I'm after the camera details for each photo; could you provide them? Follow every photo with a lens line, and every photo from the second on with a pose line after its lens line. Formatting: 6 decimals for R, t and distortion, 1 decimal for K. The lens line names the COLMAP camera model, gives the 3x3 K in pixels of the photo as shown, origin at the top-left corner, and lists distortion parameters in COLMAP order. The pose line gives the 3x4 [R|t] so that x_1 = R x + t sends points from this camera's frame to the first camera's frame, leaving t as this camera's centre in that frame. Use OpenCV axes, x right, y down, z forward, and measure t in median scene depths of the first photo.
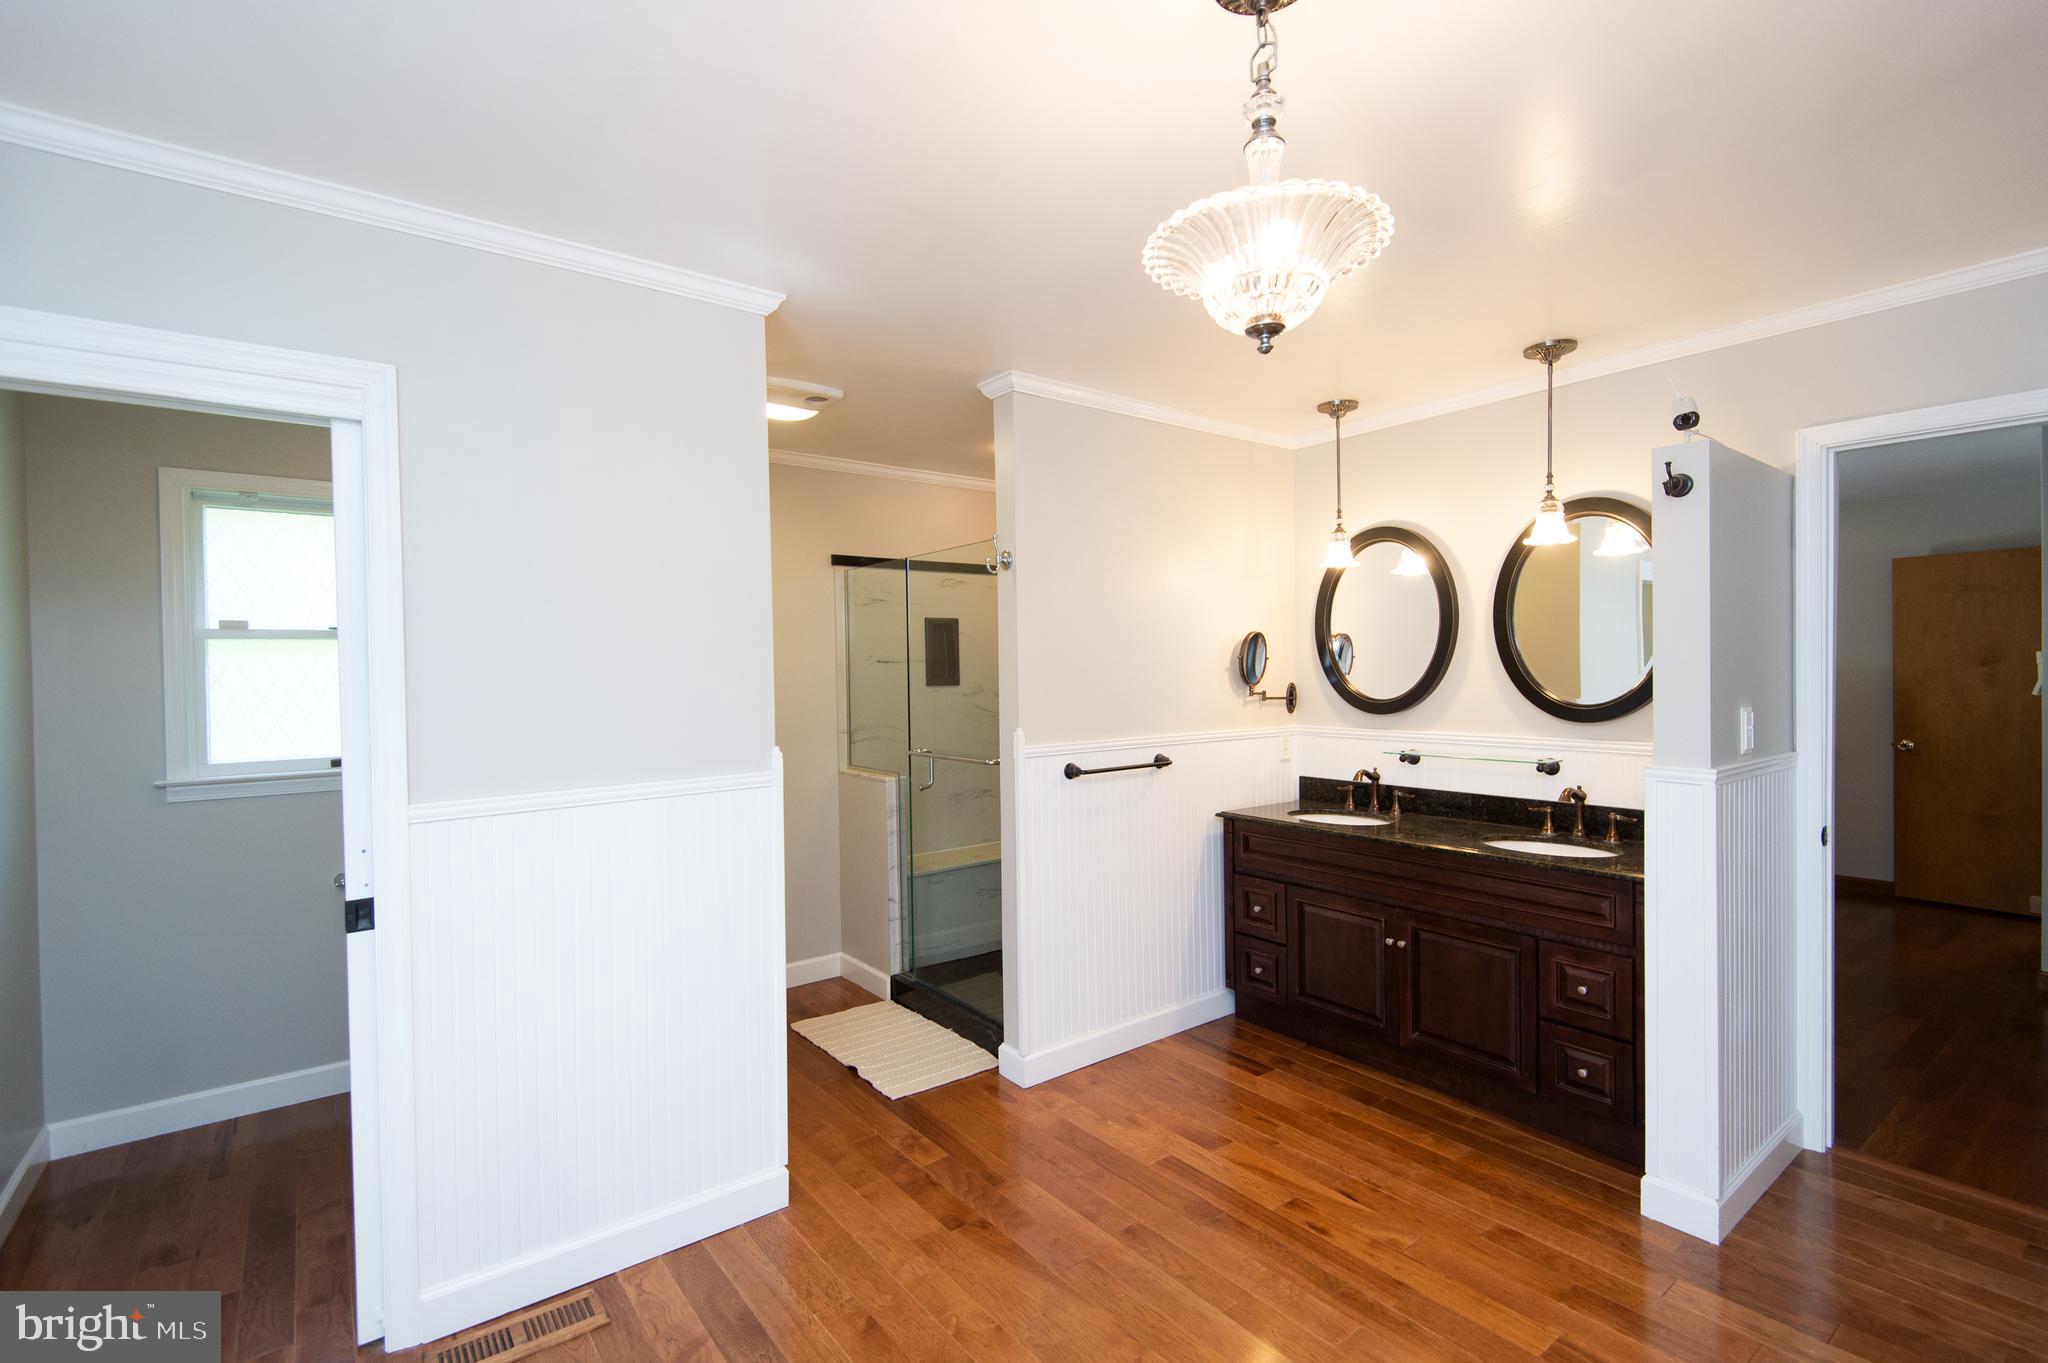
lens RADIAL K [[930.4, 0, 1025.4], [0, 930.4, 677.8], [0, 0, 1]] dist [0.011192, -0.008028]
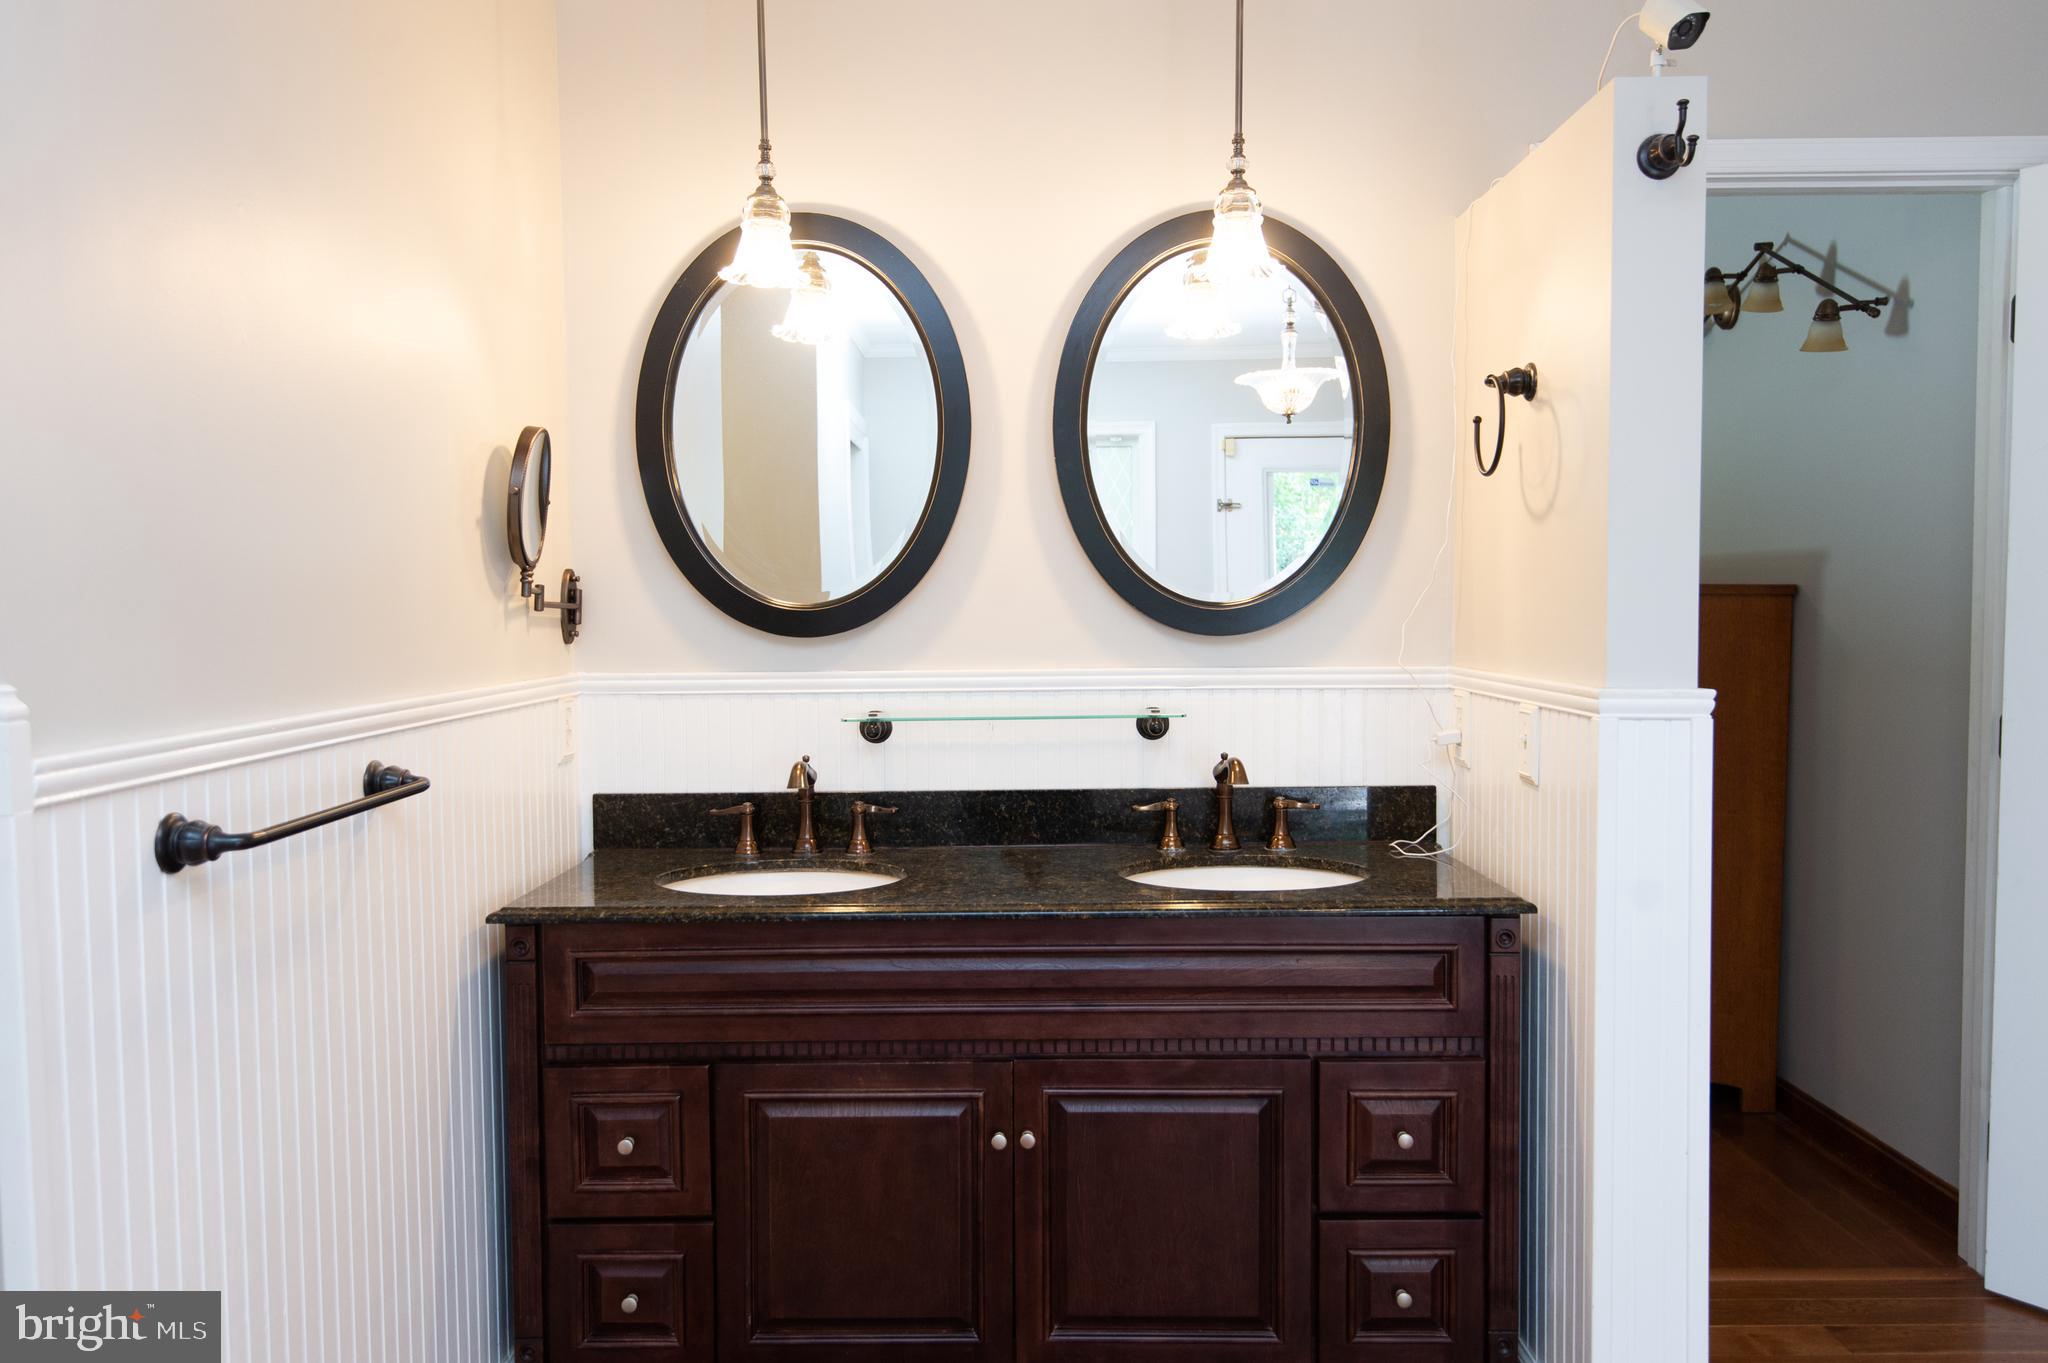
lens RADIAL K [[1526.0, 0, 1020.3], [0, 1526.0, 686.9], [0, 0, 1]] dist [0.023085, 0.003899]
pose [[0.606946, -0.038887, 0.793791, -0.152184], [0.009598, 0.999088, 0.041606, 0.036710], [-0.794685, -0.017633, 0.606766, 0.515287]]
